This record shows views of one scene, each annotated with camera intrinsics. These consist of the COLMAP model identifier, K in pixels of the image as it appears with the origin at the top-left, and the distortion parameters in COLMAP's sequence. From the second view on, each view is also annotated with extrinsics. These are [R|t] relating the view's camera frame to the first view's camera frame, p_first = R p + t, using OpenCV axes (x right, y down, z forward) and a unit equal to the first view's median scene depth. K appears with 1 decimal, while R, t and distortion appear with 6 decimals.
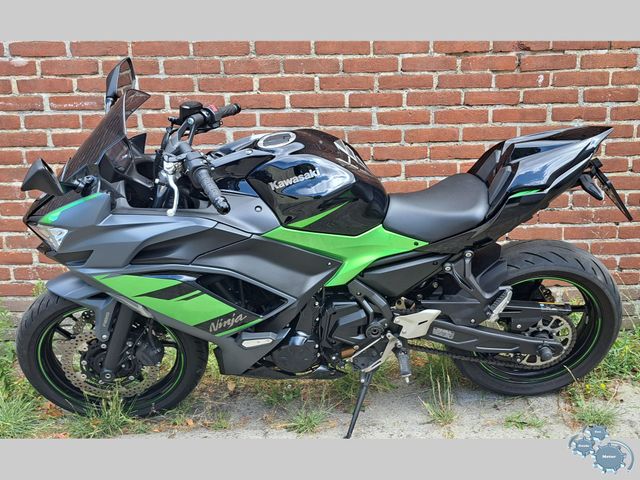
lens RADIAL K [[643.2, 0, 371.1], [0, 643.2, 255.7], [0, 0, 1]] dist [0.102746, -0.158193]
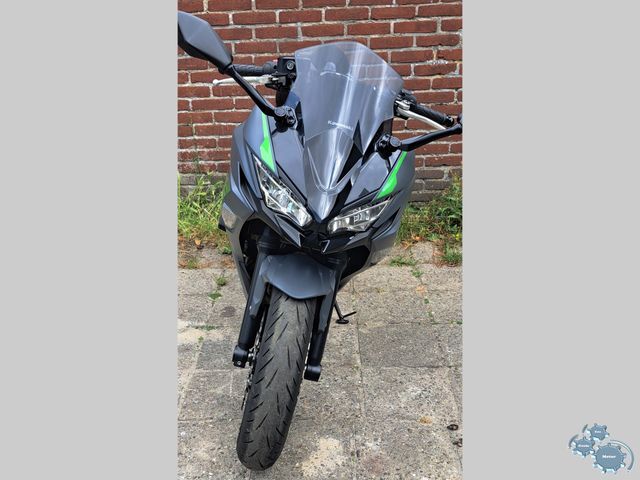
lens RADIAL K [[685.5, 0, 304.7], [0, 685.5, 285.4], [0, 0, 1]] dist [0.057092, -0.019563]
pose [[0.999083, -0.003559, -0.042676, 0.070755], [0.012500, 0.977378, 0.211132, -0.012947], [0.040959, -0.211472, 0.976526, -0.421543]]
